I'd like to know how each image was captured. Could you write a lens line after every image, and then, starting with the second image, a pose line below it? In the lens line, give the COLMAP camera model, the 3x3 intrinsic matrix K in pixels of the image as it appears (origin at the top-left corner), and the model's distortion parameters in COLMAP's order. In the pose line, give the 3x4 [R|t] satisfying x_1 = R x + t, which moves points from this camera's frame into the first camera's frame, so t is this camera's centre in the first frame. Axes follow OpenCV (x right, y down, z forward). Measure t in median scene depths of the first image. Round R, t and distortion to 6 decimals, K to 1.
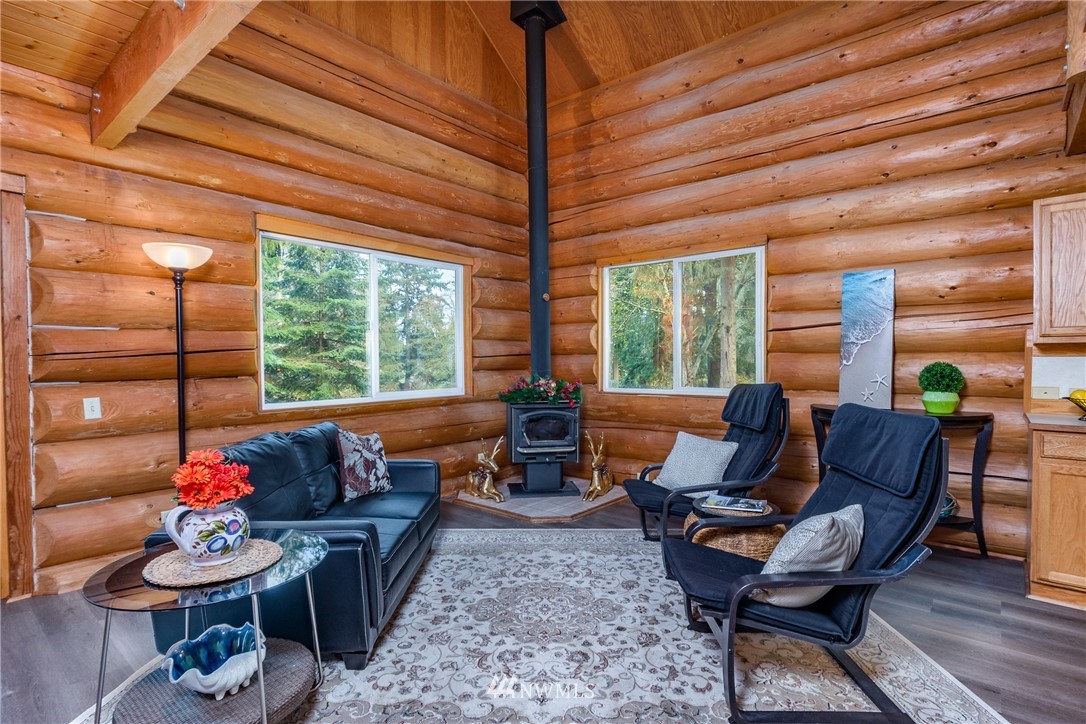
lens RADIAL K [[540.2, 0, 548.4], [0, 540.2, 366.0], [0, 0, 1]] dist [-0.003989, -0.002245]
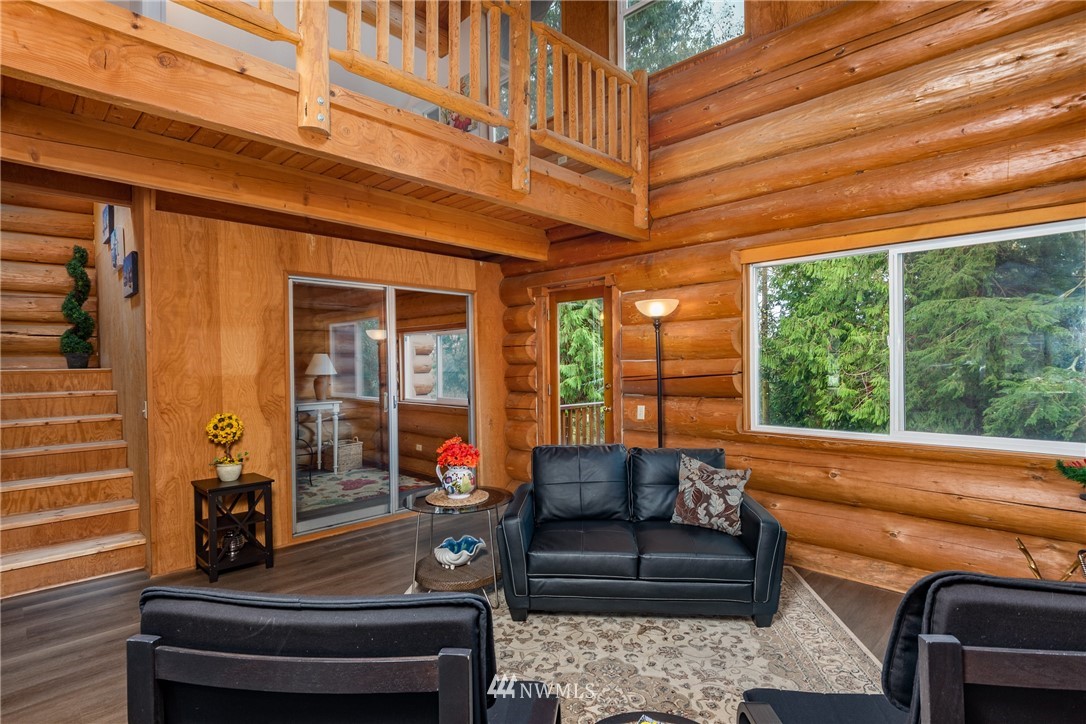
lens RADIAL K [[540.9, 0, 546.2], [0, 540.9, 364.7], [0, 0, 1]] dist [-0.000651, -0.005741]
pose [[-0.087513, 0.007945, -0.996132, 0.554031], [-0.006115, 0.999945, 0.008513, -0.053733], [0.996145, 0.006837, -0.087460, 0.659388]]
